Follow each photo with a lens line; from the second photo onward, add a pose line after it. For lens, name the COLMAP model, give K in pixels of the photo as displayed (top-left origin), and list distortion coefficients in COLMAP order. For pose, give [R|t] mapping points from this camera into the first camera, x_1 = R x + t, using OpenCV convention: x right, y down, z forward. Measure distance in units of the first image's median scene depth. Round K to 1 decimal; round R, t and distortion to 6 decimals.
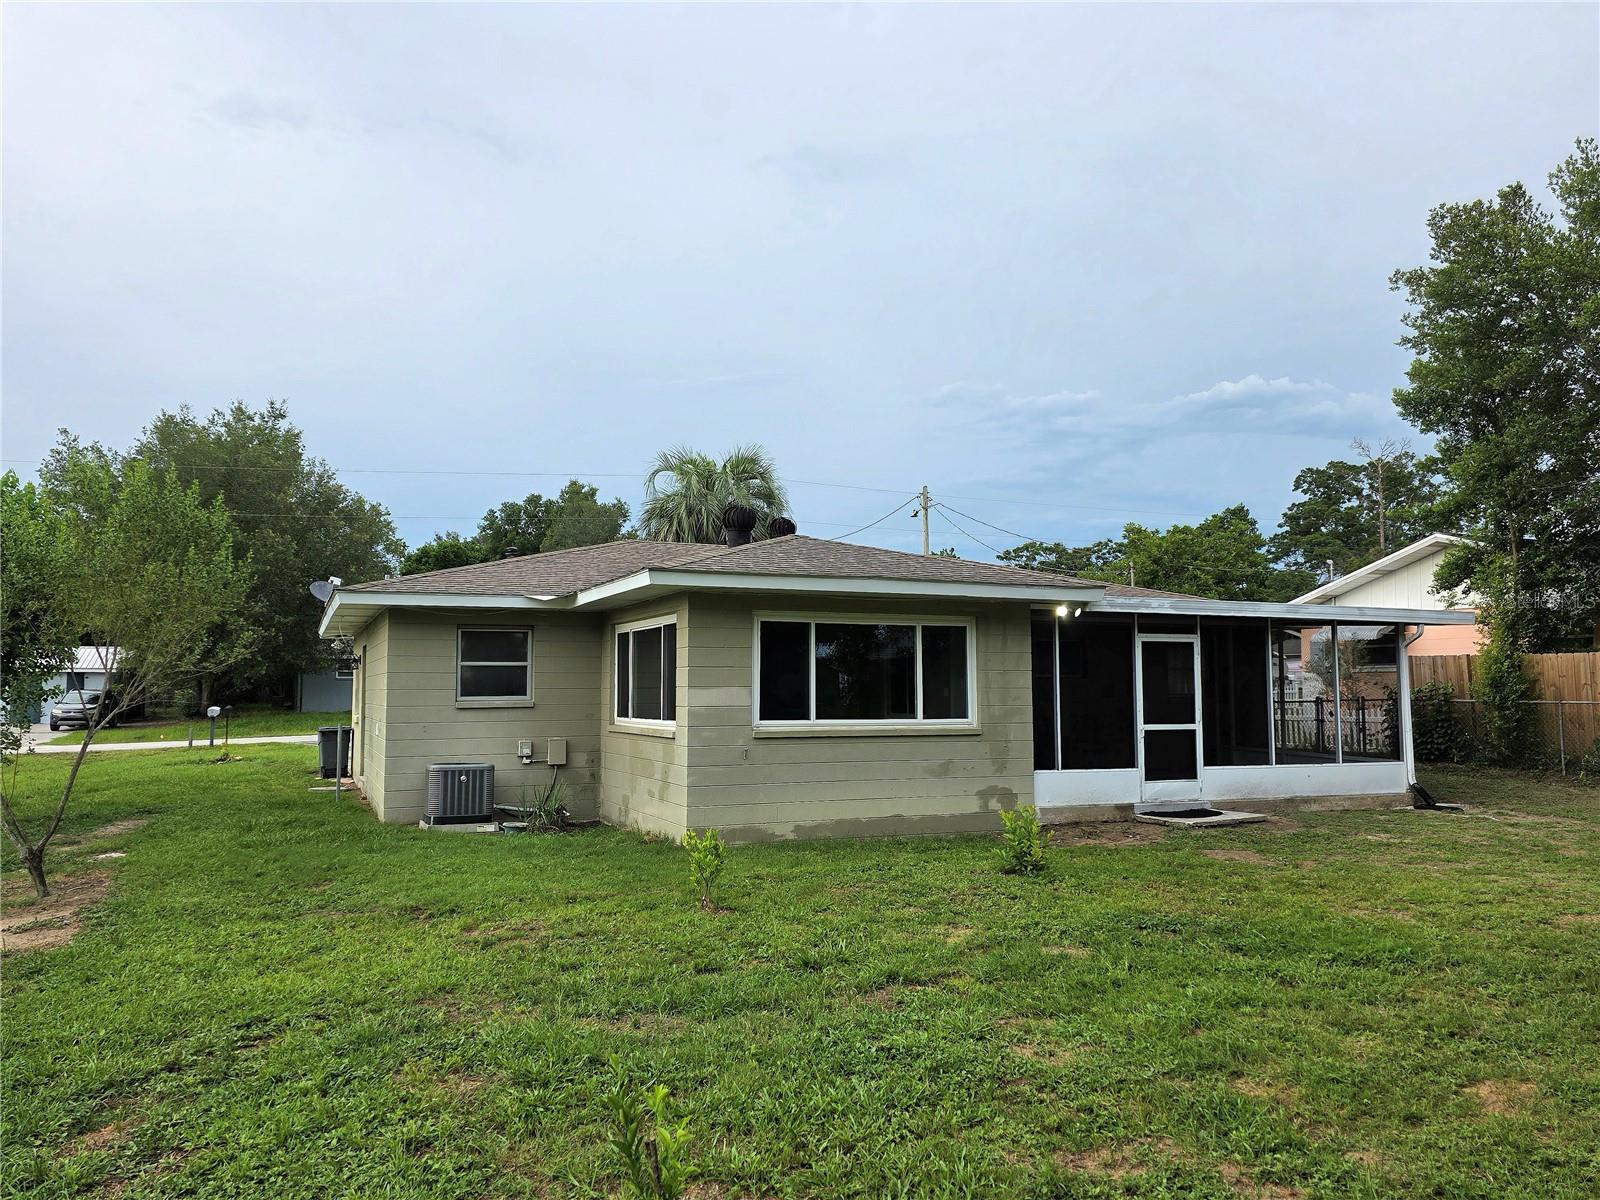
lens RADIAL K [[1164.7, 0, 788.7], [0, 1164.7, 612.6], [0, 0, 1]] dist [0.056875, -0.023681]
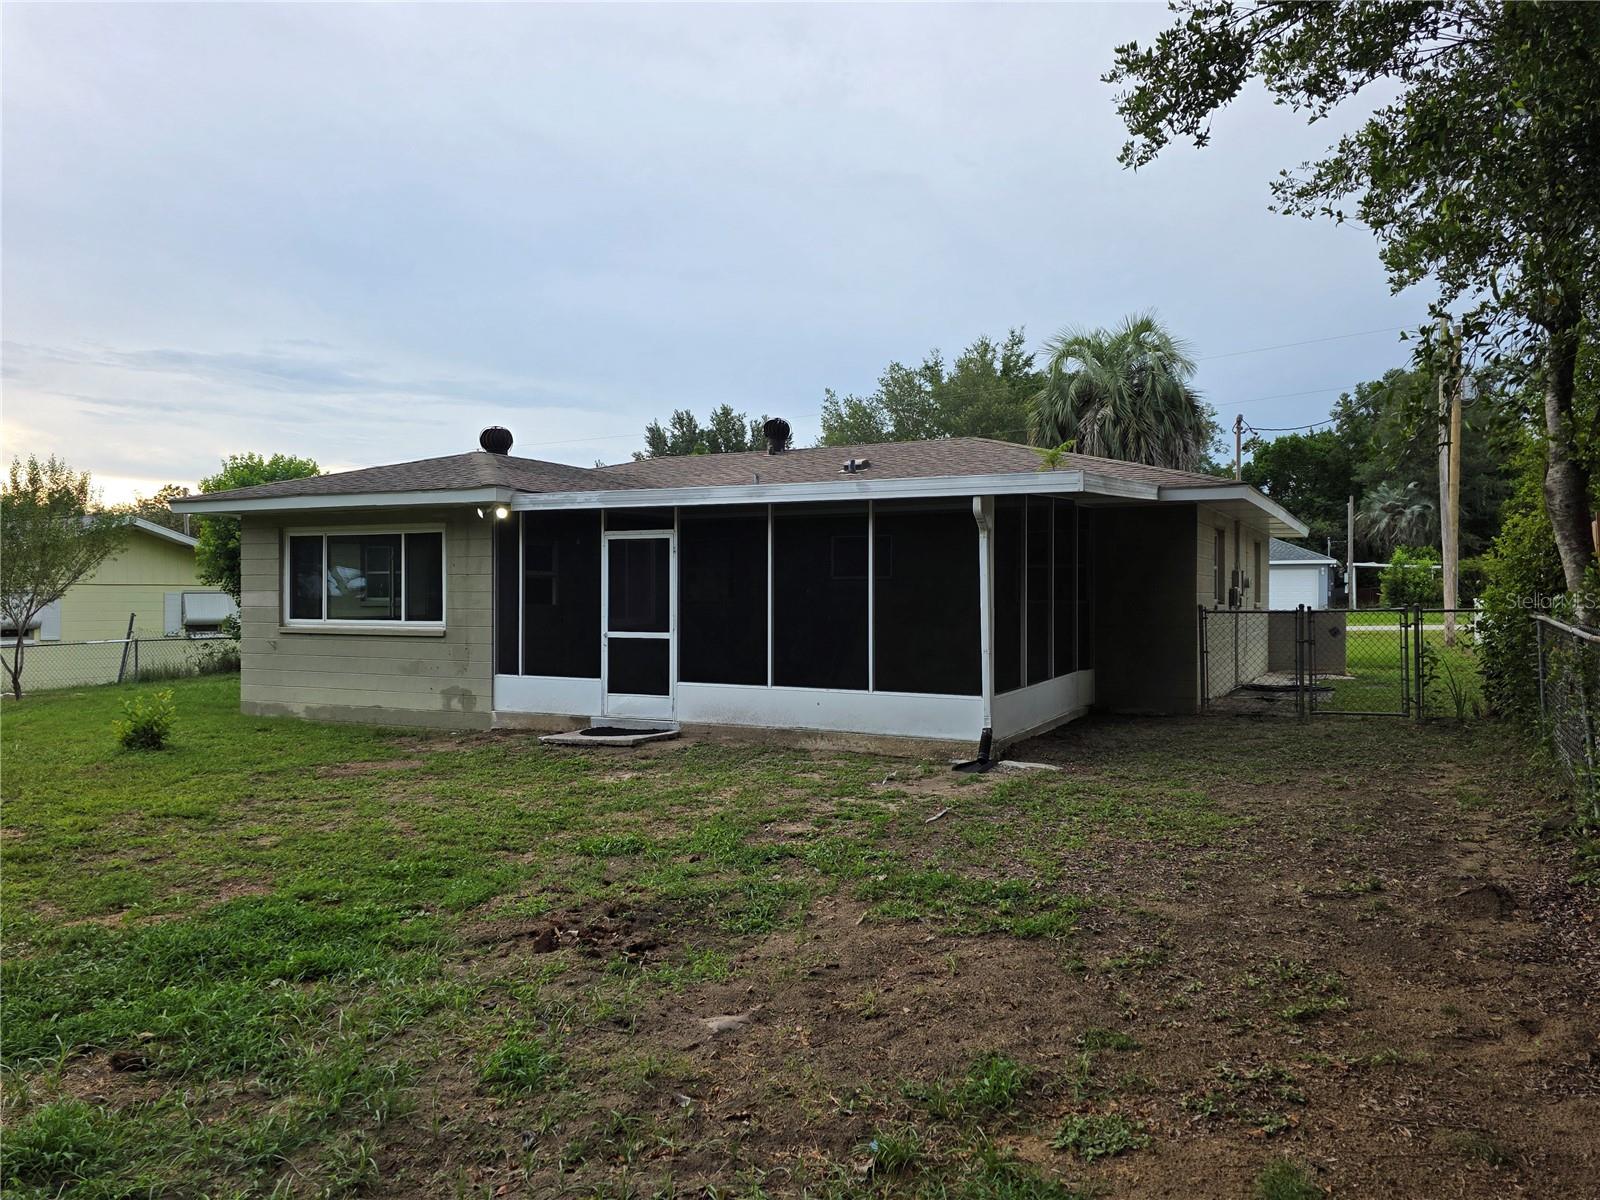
lens RADIAL K [[1164.7, 0, 792.4], [0, 1164.7, 596.8], [0, 0, 1]] dist [0.056875, -0.023681]
pose [[0.646631, 0.002204, -0.762800, 1.084488], [0.049403, 0.997775, 0.044762, 0.035331], [0.761202, -0.066629, 0.645083, 0.528735]]
